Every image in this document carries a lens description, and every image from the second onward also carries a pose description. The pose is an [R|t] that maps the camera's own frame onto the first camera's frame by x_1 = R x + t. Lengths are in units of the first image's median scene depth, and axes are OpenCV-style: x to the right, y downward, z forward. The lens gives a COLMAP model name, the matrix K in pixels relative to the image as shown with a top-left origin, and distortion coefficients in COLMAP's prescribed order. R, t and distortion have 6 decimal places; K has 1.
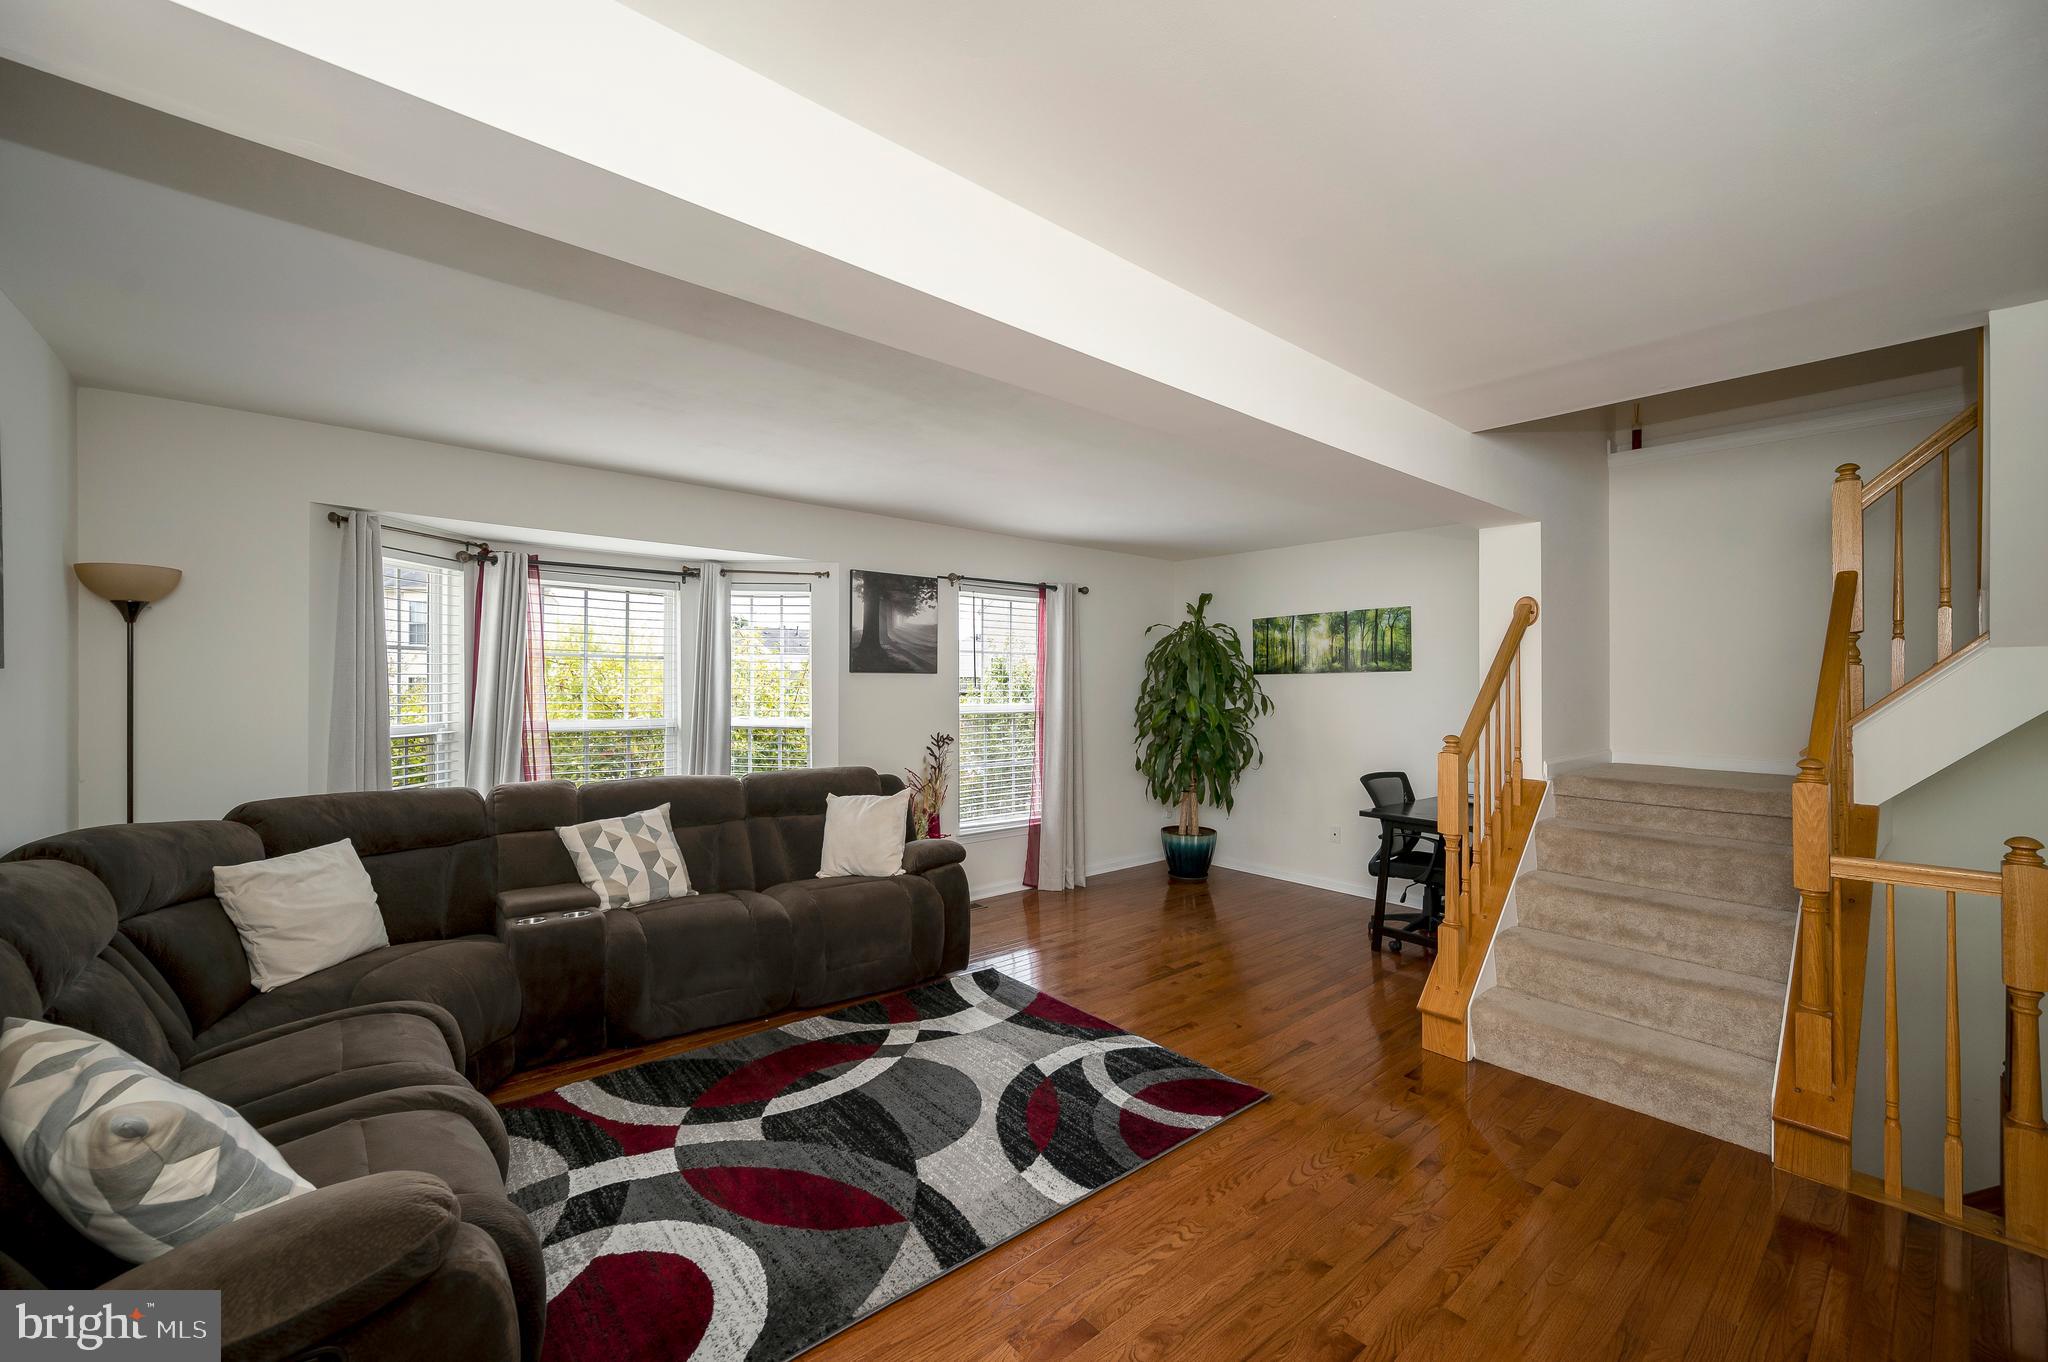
lens RADIAL K [[792.9, 0, 1024.0], [0, 792.9, 681.0], [0, 0, 1]] dist [-0.000083, 0.000020]
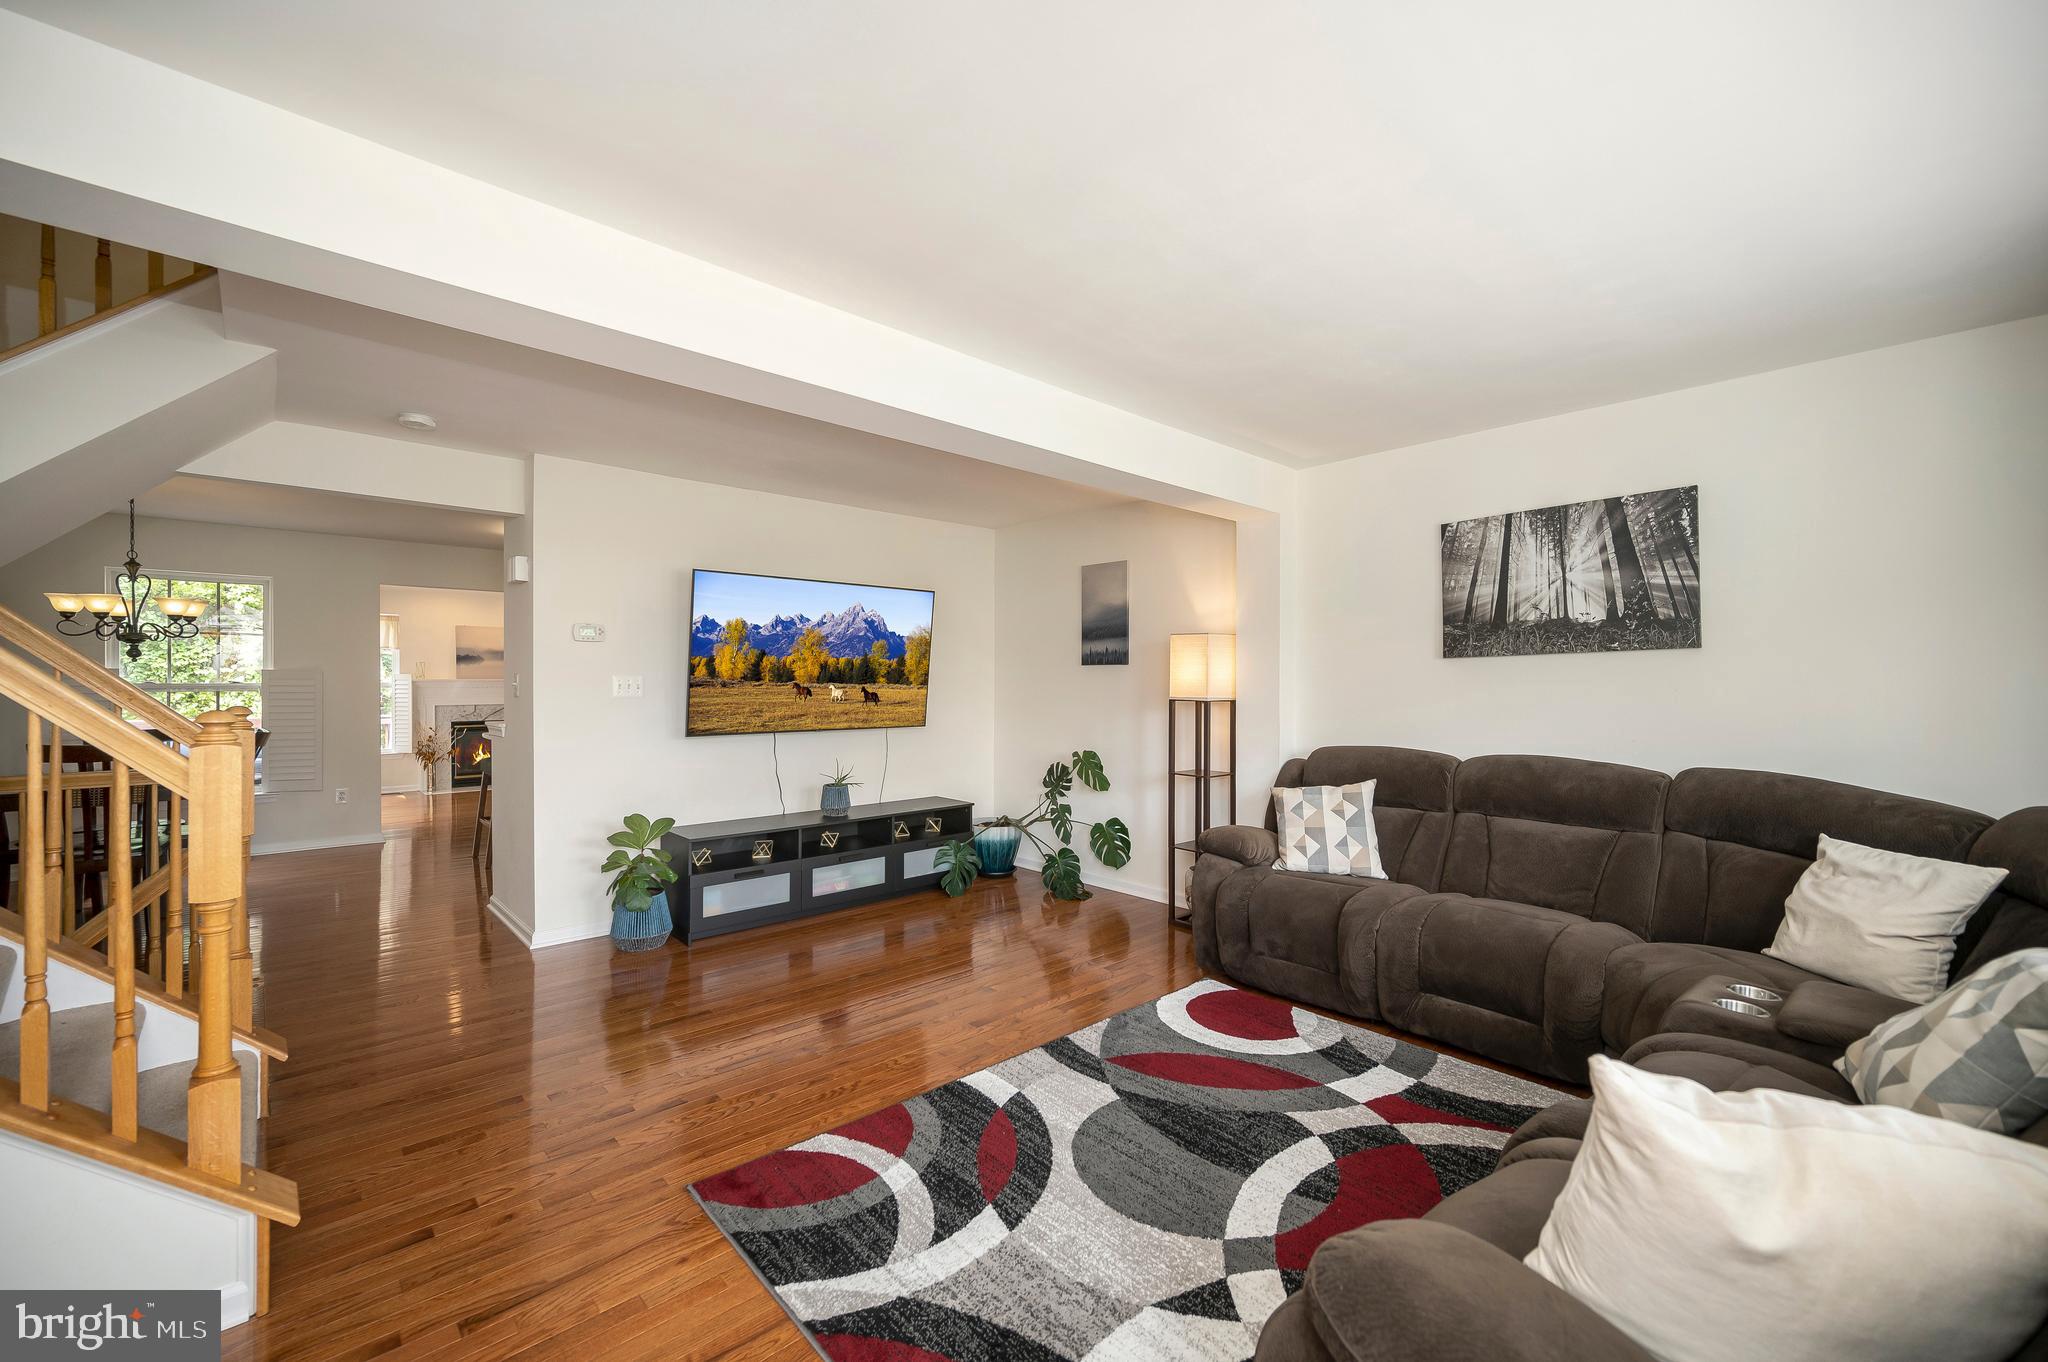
lens RADIAL K [[792.9, 0, 1024.0], [0, 792.9, 681.0], [0, 0, 1]] dist [-0.000083, 0.000020]
pose [[-0.999103, 0.001442, -0.042311, 0.010124], [0.001648, 0.999987, -0.004824, 0.015602], [0.042304, -0.004889, -0.999093, 0.606825]]
